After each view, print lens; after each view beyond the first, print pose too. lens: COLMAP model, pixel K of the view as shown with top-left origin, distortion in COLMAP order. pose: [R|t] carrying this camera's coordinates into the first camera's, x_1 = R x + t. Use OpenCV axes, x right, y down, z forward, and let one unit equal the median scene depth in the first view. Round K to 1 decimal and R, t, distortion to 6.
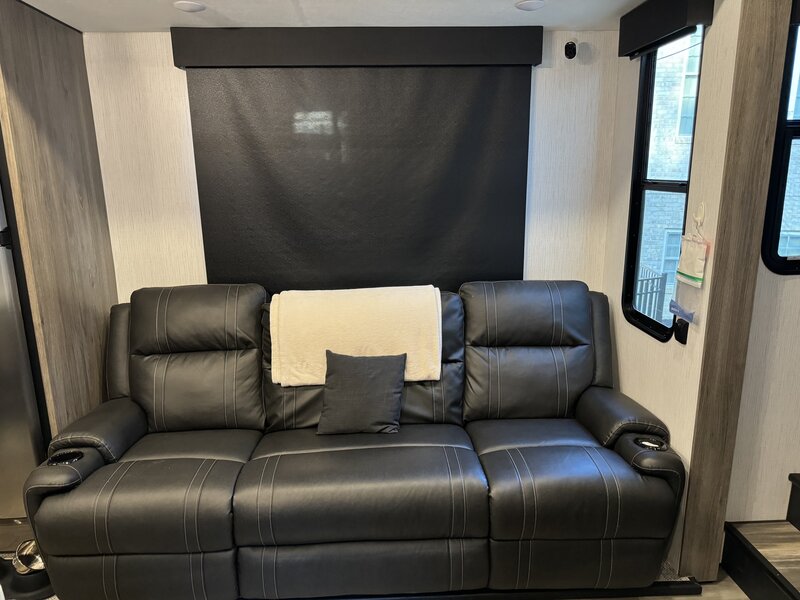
lens RADIAL K [[567.4, 0, 402.8], [0, 567.4, 301.8], [0, 0, 1]] dist [0.029791, -0.031927]
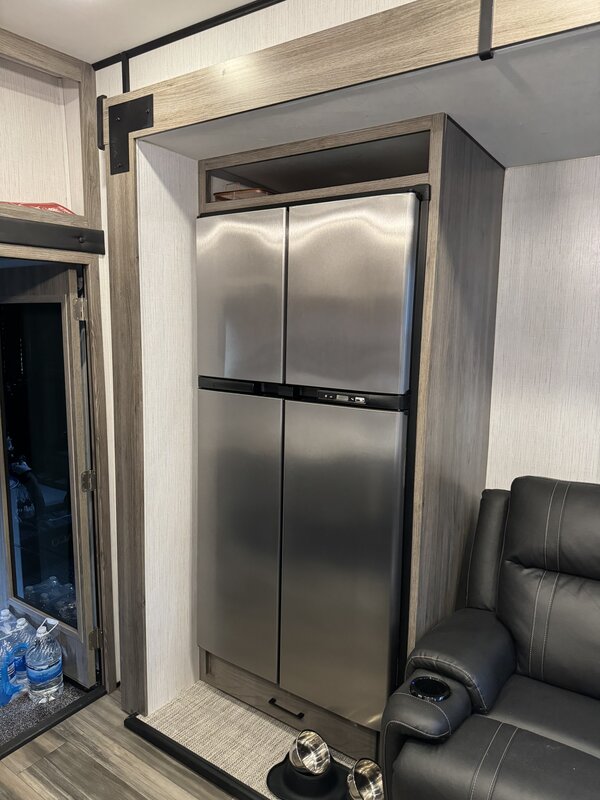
lens RADIAL K [[567.4, 0, 298.0], [0, 567.4, 403.3], [0, 0, 1]] dist [0.029791, -0.031927]
pose [[0.789044, 0.108377, -0.604702, -0.259330], [-0.164943, 0.985548, -0.038592, -0.042969], [0.591780, 0.130192, 0.795517, 0.189932]]
